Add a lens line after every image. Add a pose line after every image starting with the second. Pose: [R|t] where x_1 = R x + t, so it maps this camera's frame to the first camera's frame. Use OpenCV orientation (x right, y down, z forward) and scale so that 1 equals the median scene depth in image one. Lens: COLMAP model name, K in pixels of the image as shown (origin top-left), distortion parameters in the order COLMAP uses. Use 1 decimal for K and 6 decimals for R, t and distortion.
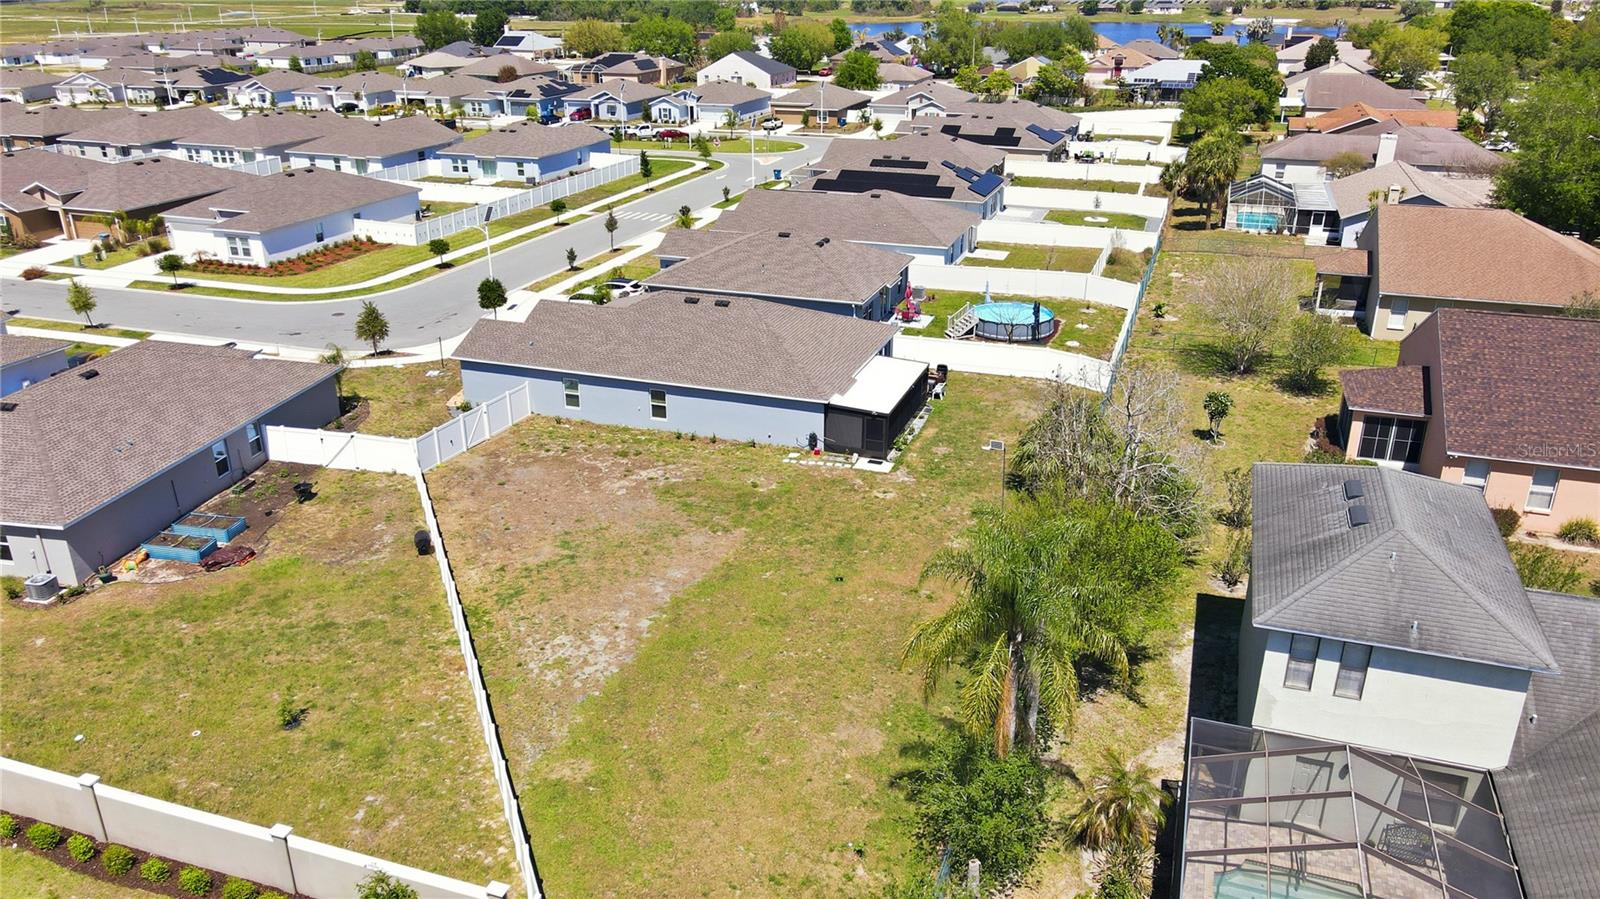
lens RADIAL K [[1186.5, 0, 798.9], [0, 1186.5, 451.5], [0, 0, 1]] dist [0.002566, 0.022108]
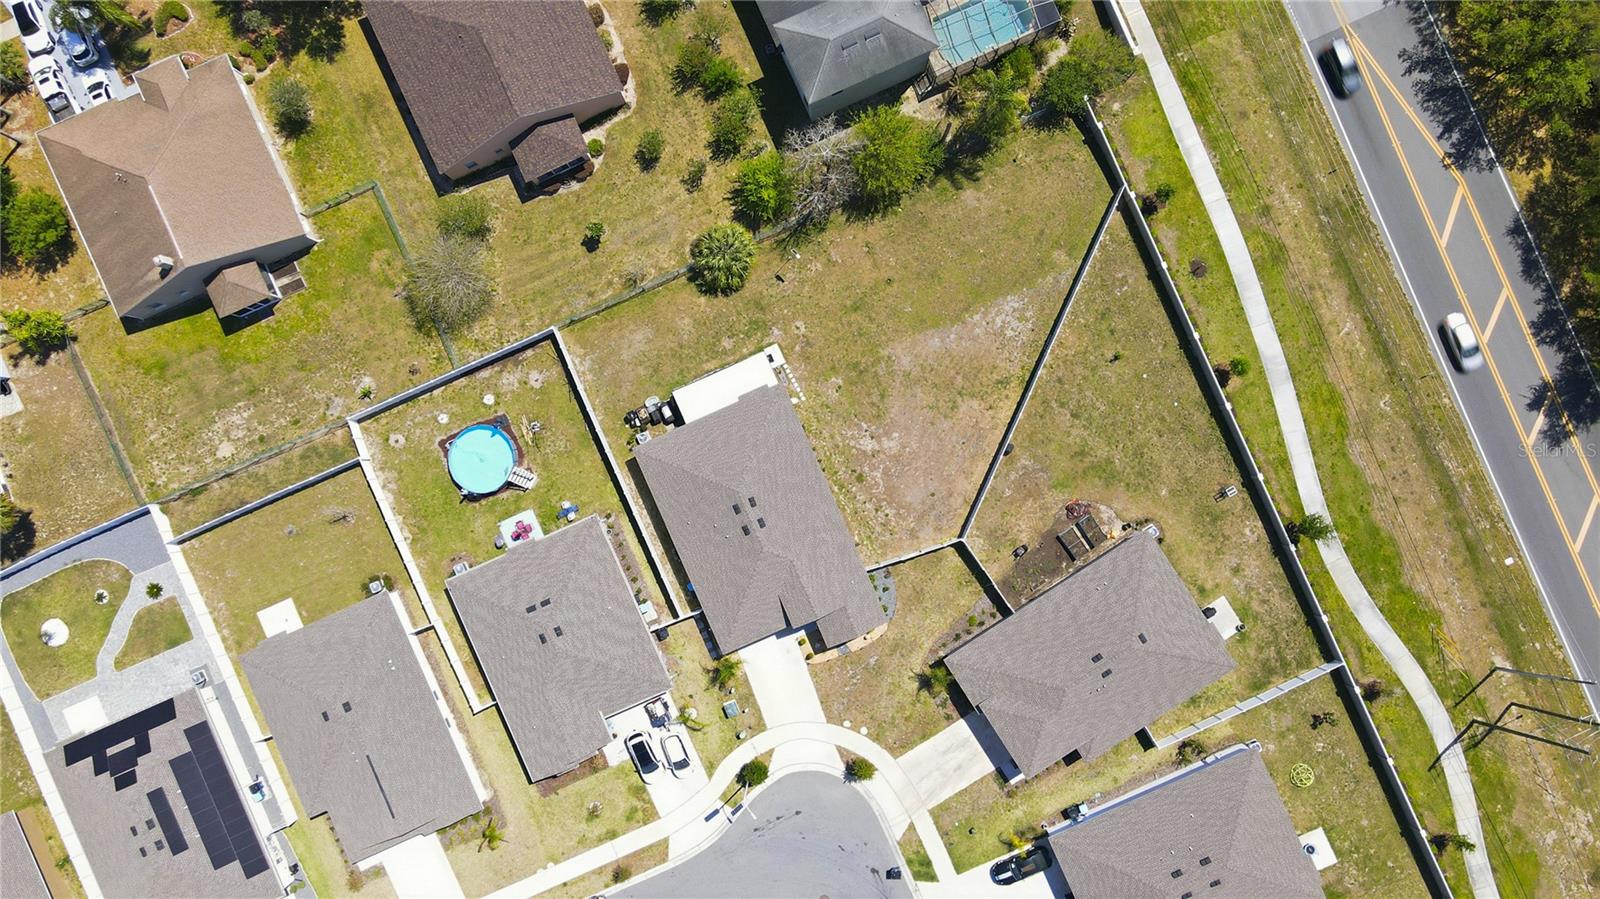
lens RADIAL K [[1186.5, 0, 797.3], [0, 1186.5, 449.7], [0, 0, 1]] dist [0.002566, 0.022108]
pose [[-0.687160, -0.726374, 0.013853, -0.084417], [0.279998, -0.247191, 0.927630, -1.638536], [-0.670382, 0.641309, 0.373243, 0.417047]]
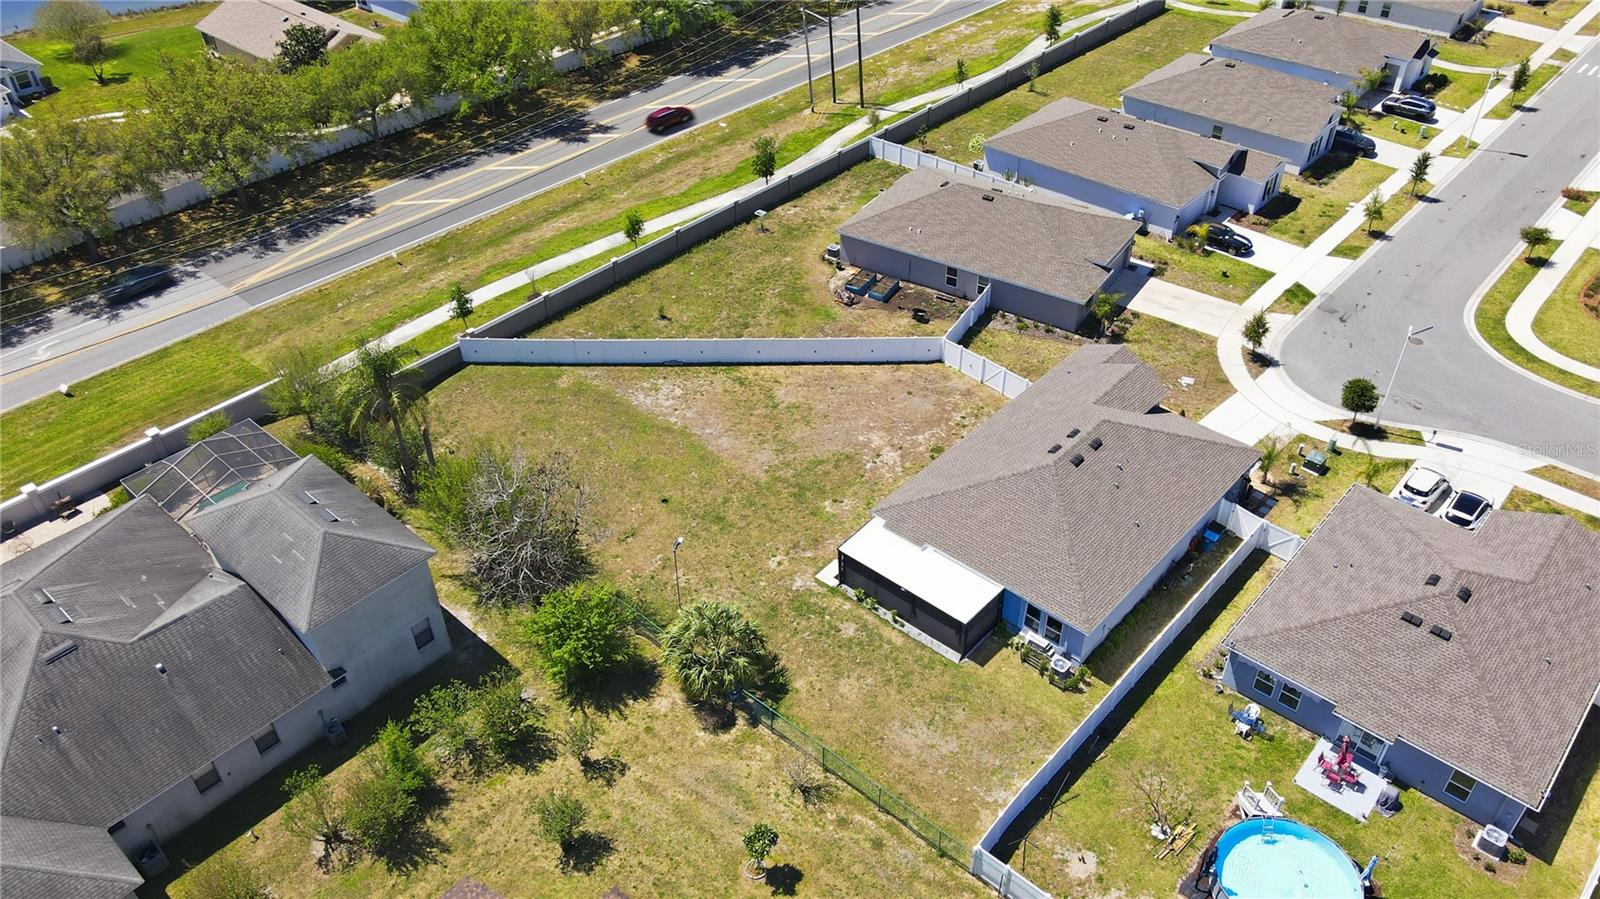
lens RADIAL K [[1186.5, 0, 799.4], [0, 1186.5, 449.2], [0, 0, 1]] dist [0.002566, 0.022108]
pose [[-0.385724, 0.574107, -0.722231, 0.814320], [-0.334178, 0.642718, 0.689376, -0.820321], [0.859966, 0.507262, -0.056058, 0.980249]]
